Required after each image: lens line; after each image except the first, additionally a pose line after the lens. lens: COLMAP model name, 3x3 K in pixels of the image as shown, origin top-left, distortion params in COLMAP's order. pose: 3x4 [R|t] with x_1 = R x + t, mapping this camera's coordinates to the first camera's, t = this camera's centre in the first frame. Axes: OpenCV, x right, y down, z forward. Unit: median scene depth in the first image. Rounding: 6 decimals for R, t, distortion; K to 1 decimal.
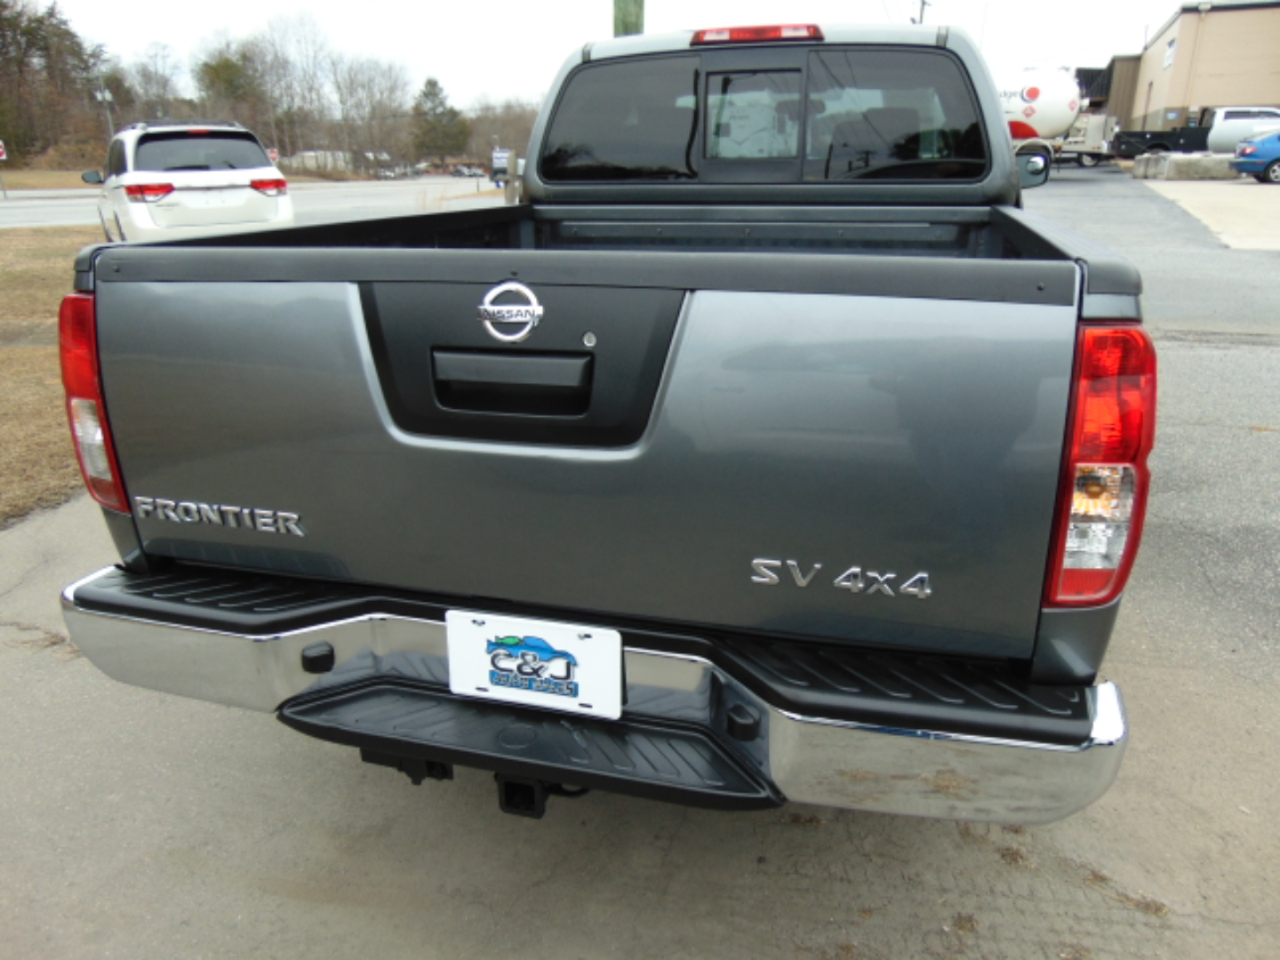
lens RADIAL K [[959.6, 0, 637.5], [0, 959.6, 485.0], [0, 0, 1]] dist [-0.018466, 0.043497]
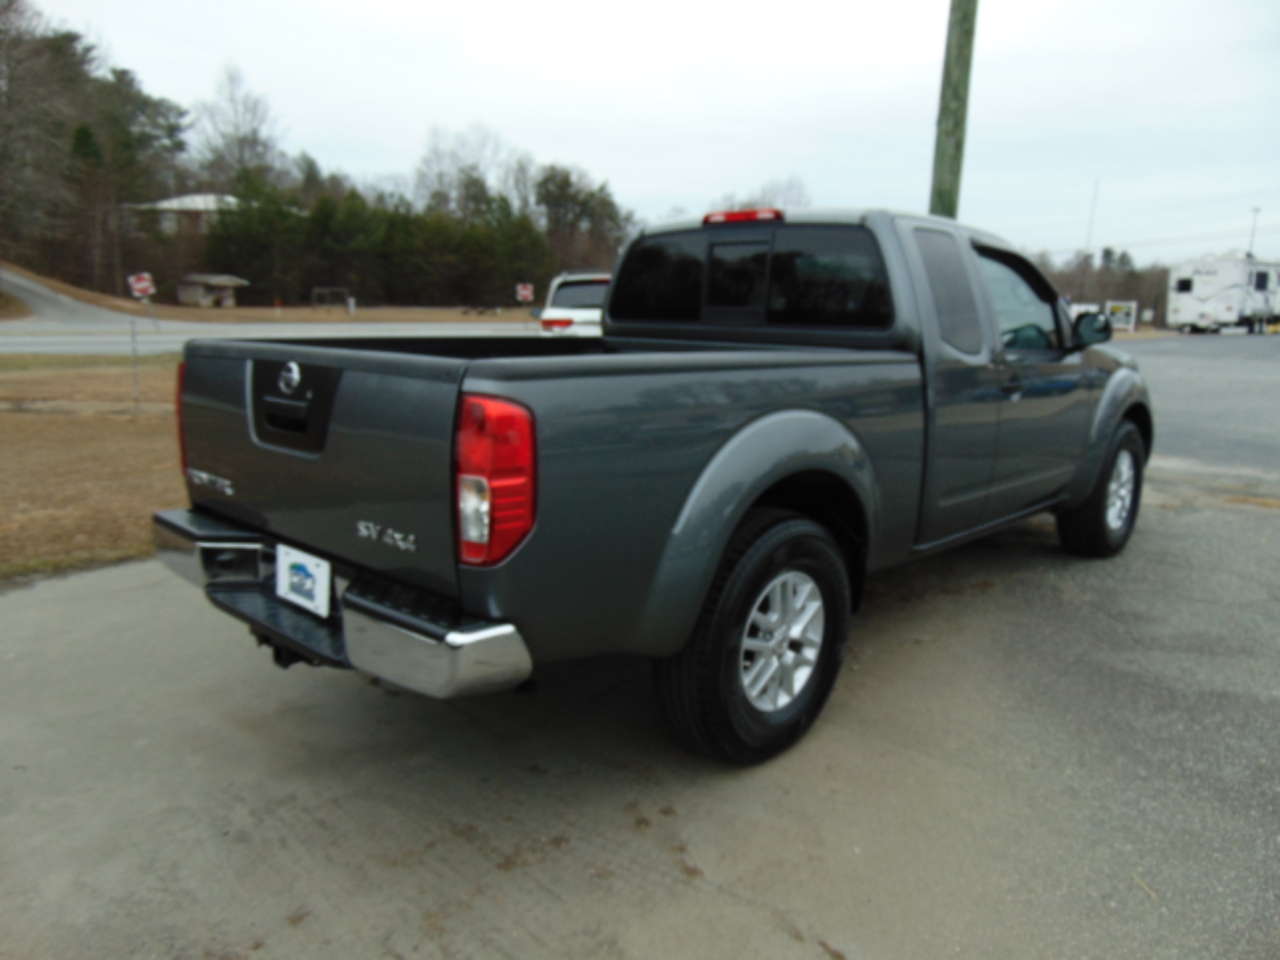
lens RADIAL K [[959.6, 0, 639.4], [0, 959.6, 480.7], [0, 0, 1]] dist [-0.018466, 0.043497]
pose [[0.889016, 0.107172, -0.445157, 0.617751], [-0.172007, 0.979183, -0.107773, 0.048375], [0.424339, 0.172382, 0.888943, -0.162210]]
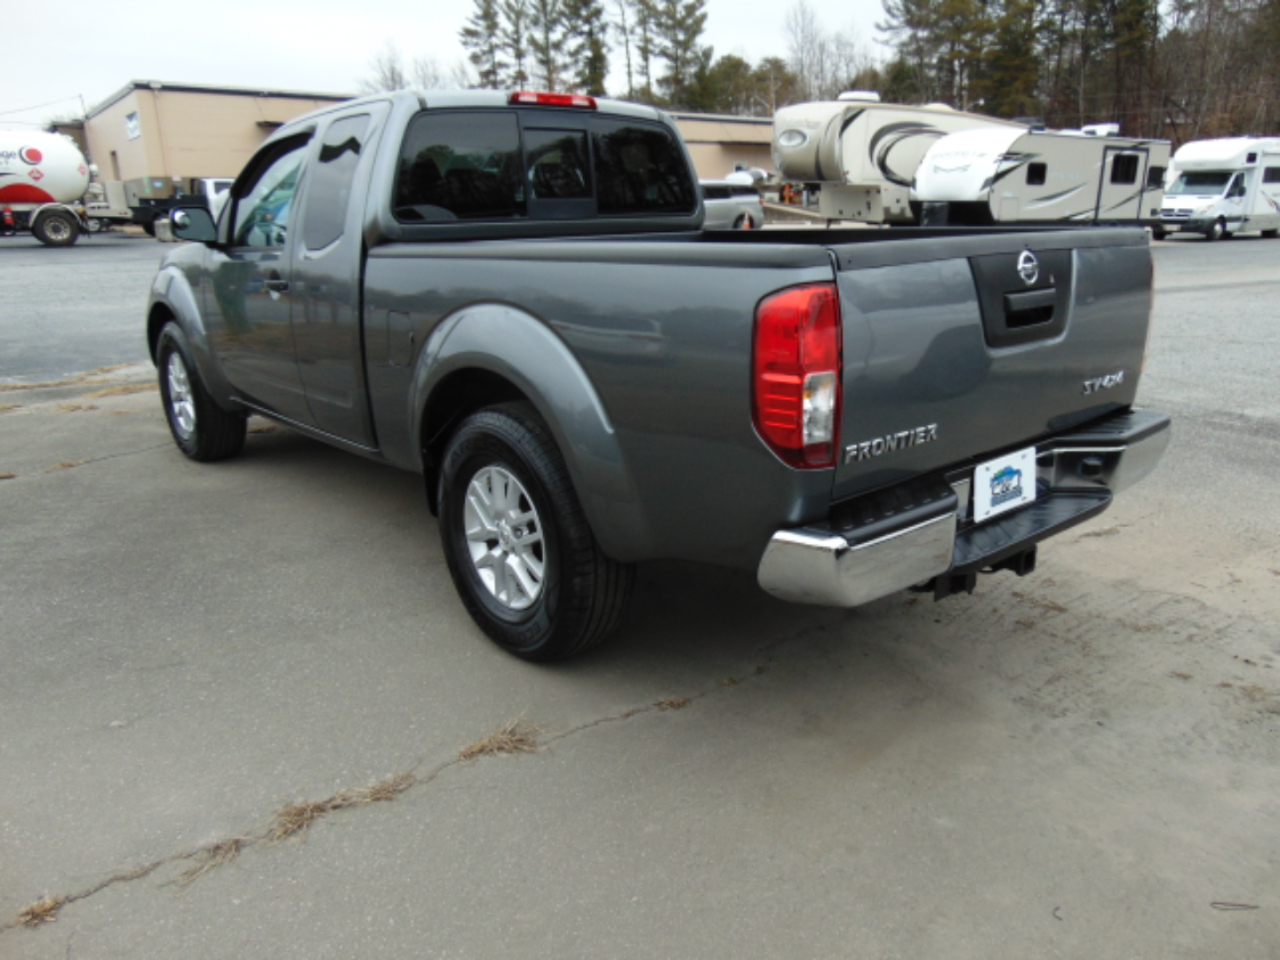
lens RADIAL K [[959.6, 0, 645.4], [0, 959.6, 484.7], [0, 0, 1]] dist [-0.018466, 0.043497]
pose [[0.540971, -0.231884, 0.808443, -0.925603], [0.284161, 0.955107, 0.083804, -0.066100], [-0.791582, 0.184392, 0.582578, 0.277203]]
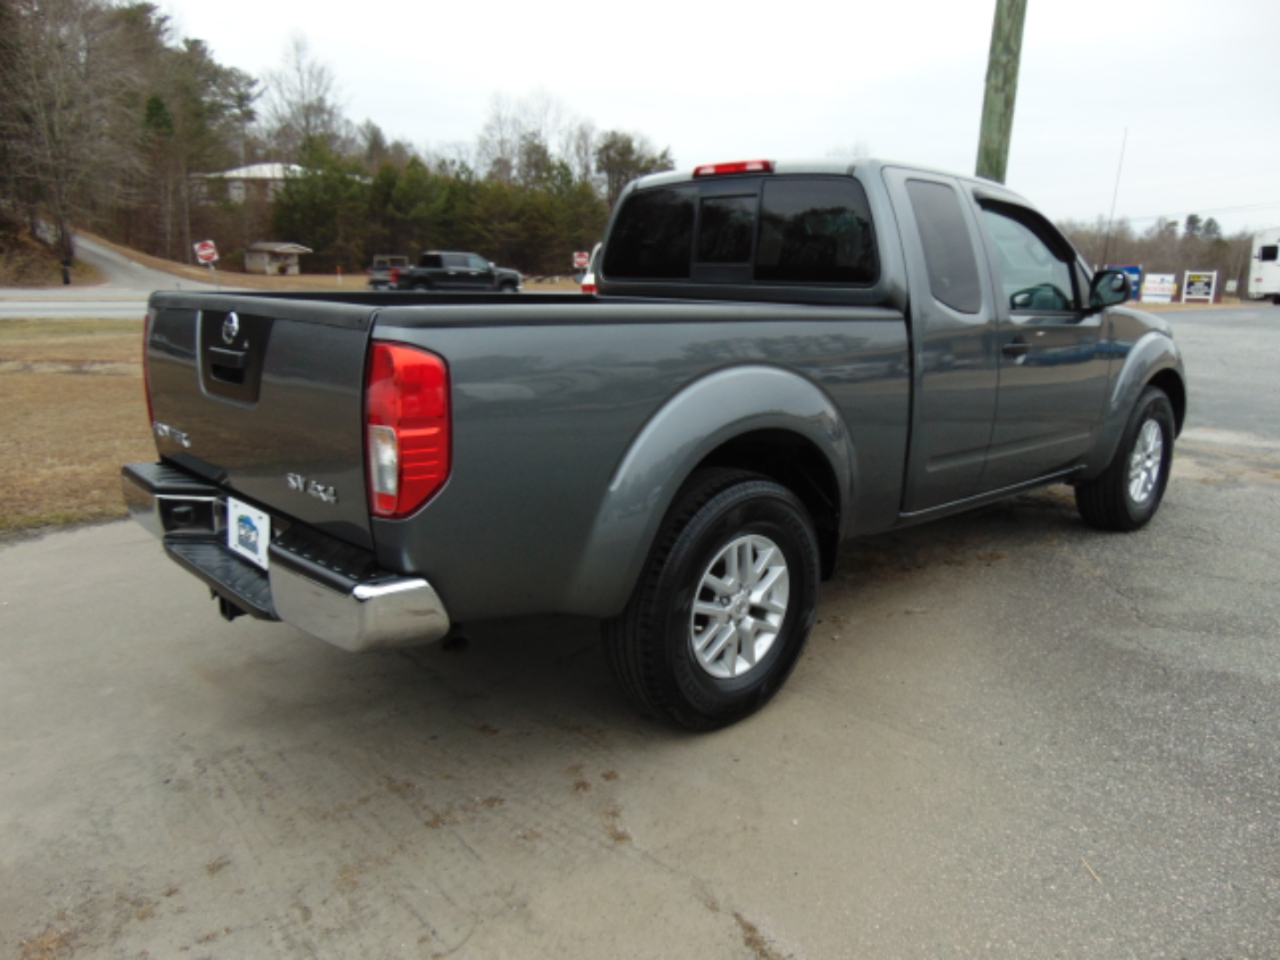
lens RADIAL K [[959.6, 0, 638.1], [0, 959.6, 483.3], [0, 0, 1]] dist [-0.018466, 0.043497]
pose [[0.857083, 0.136437, -0.496784, 0.697103], [-0.192589, 0.979234, -0.063329, 0.038503], [0.477827, 0.149954, 0.865561, -0.088085]]
